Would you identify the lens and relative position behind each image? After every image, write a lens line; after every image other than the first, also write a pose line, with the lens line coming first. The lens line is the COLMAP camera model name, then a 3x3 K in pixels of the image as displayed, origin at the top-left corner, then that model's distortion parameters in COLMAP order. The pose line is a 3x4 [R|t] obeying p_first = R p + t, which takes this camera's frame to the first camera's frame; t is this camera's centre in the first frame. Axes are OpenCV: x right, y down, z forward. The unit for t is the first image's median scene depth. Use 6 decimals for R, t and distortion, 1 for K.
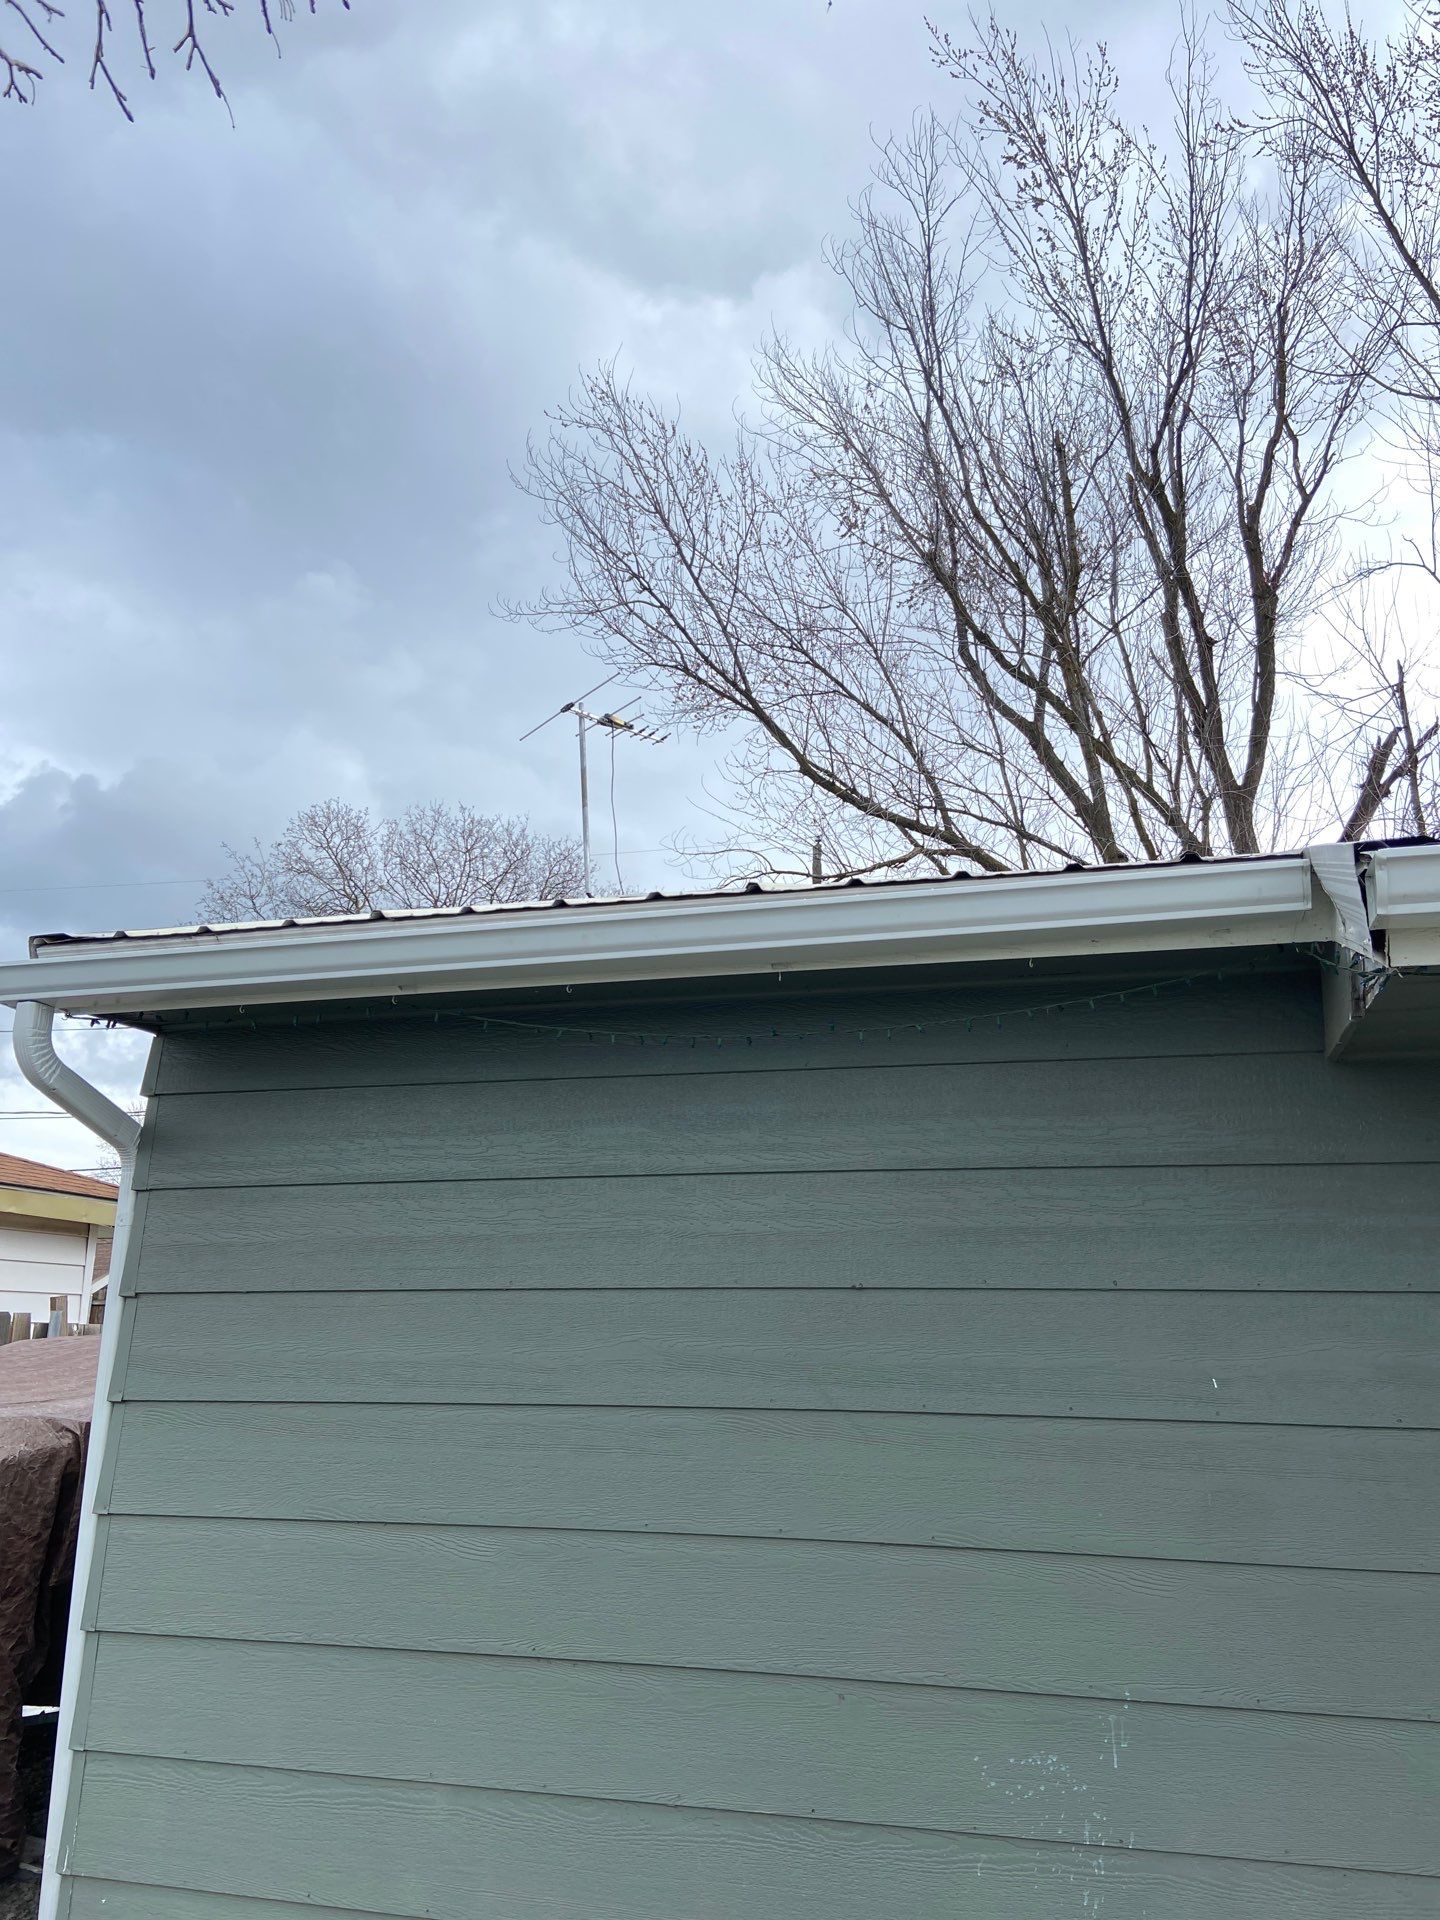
lens RADIAL K [[1437.2, 0, 712.6], [0, 1437.2, 971.2], [0, 0, 1]] dist [0.123553, -0.155607]
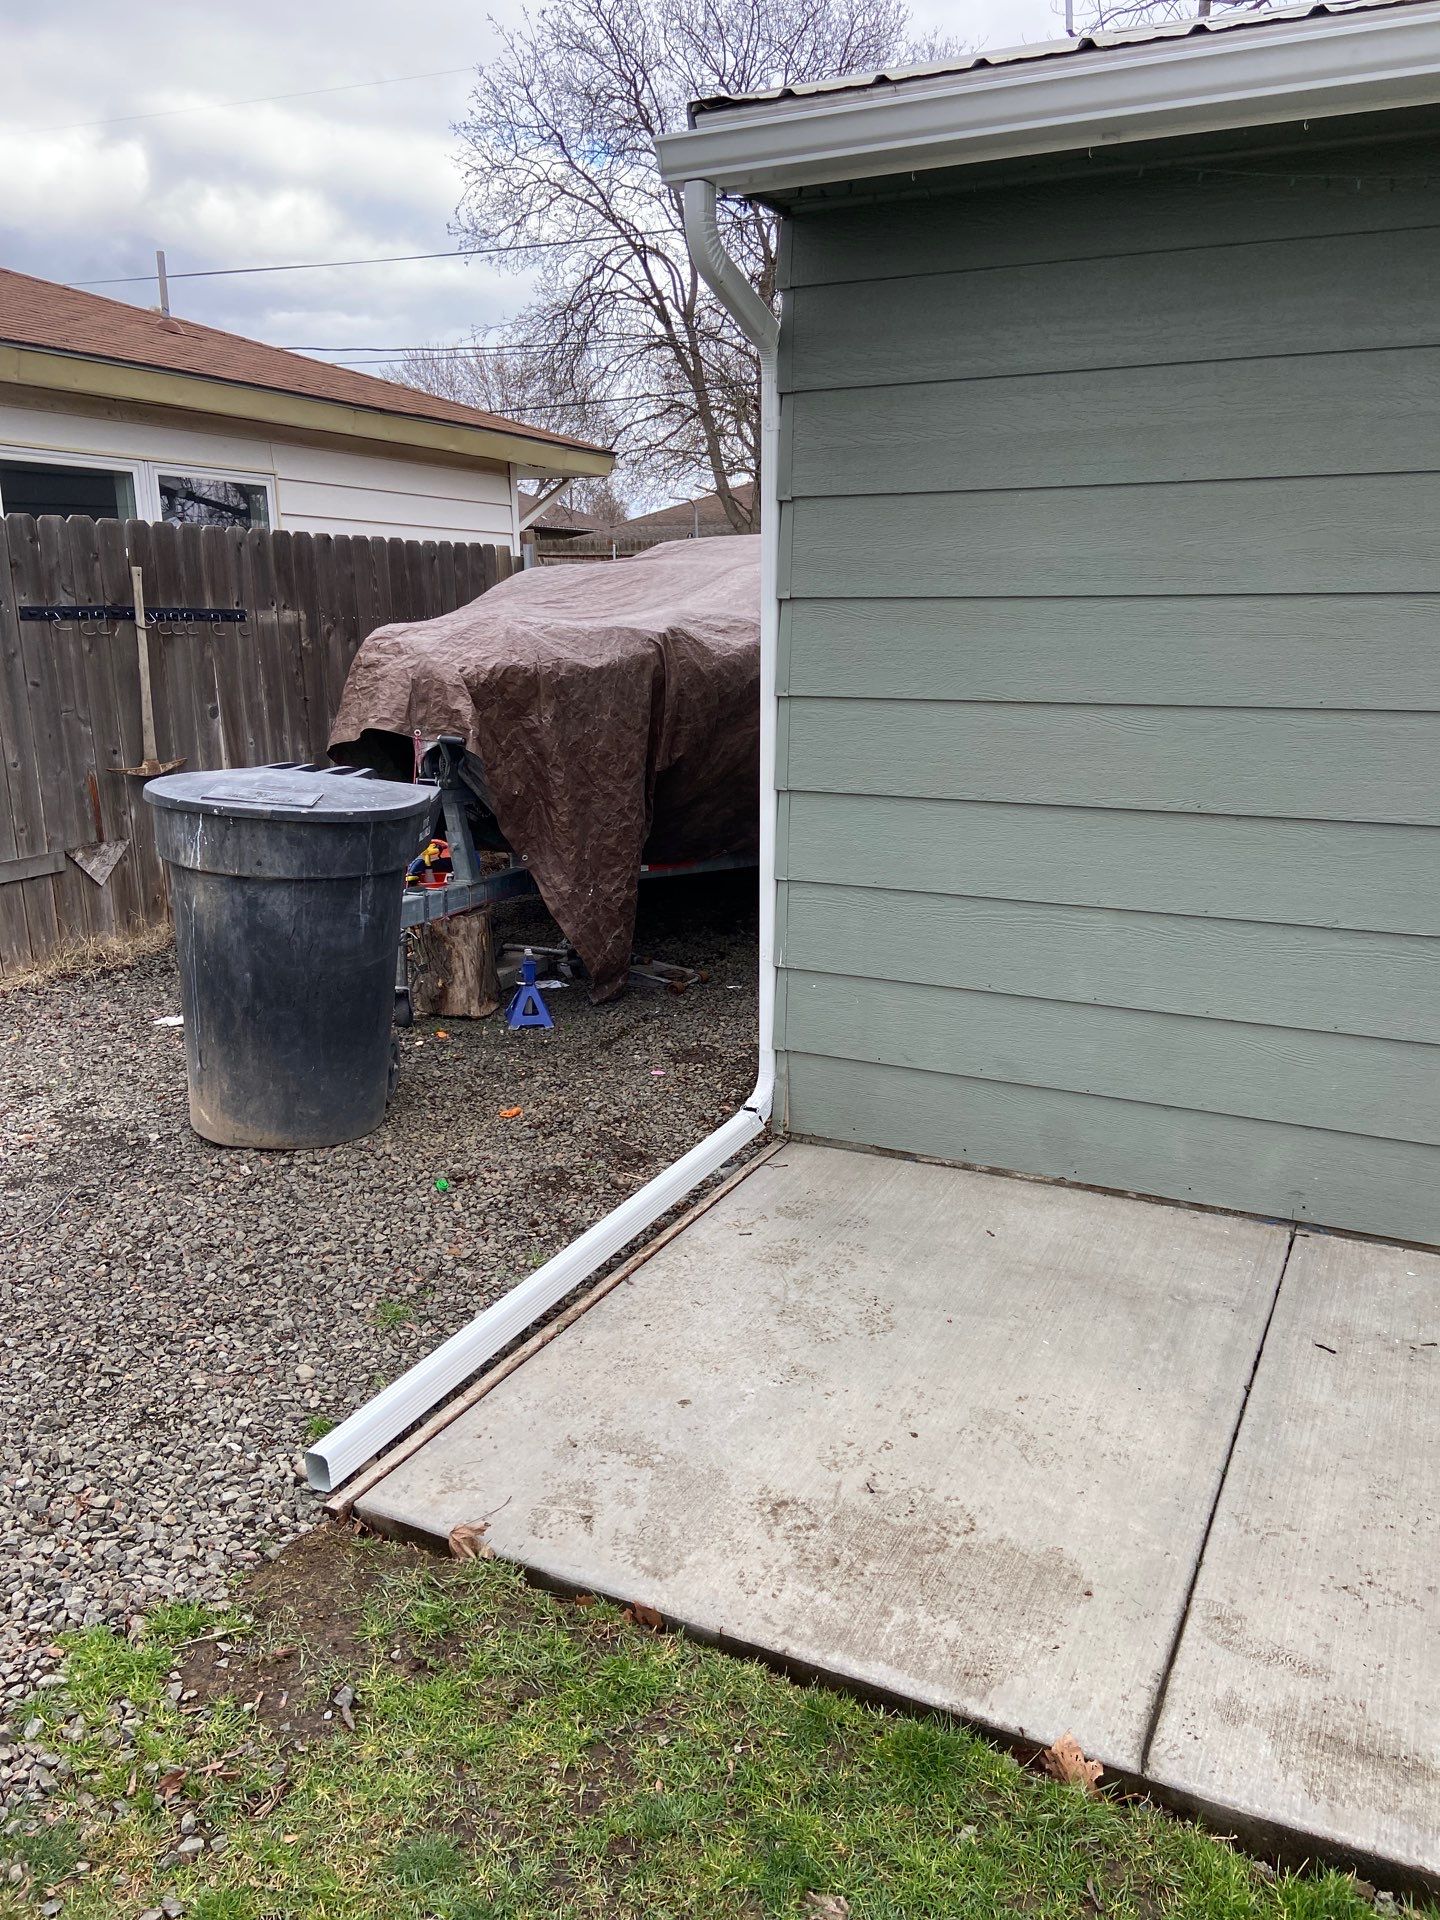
lens RADIAL K [[1463.4, 0, 724.3], [0, 1463.4, 995.9], [0, 0, 1]] dist [0.127091, -0.165039]
pose [[0.980329, 0.044360, -0.192323, -0.752548], [0.056018, 0.871812, 0.486627, 0.031618], [0.189256, -0.487828, 0.852177, -0.356702]]
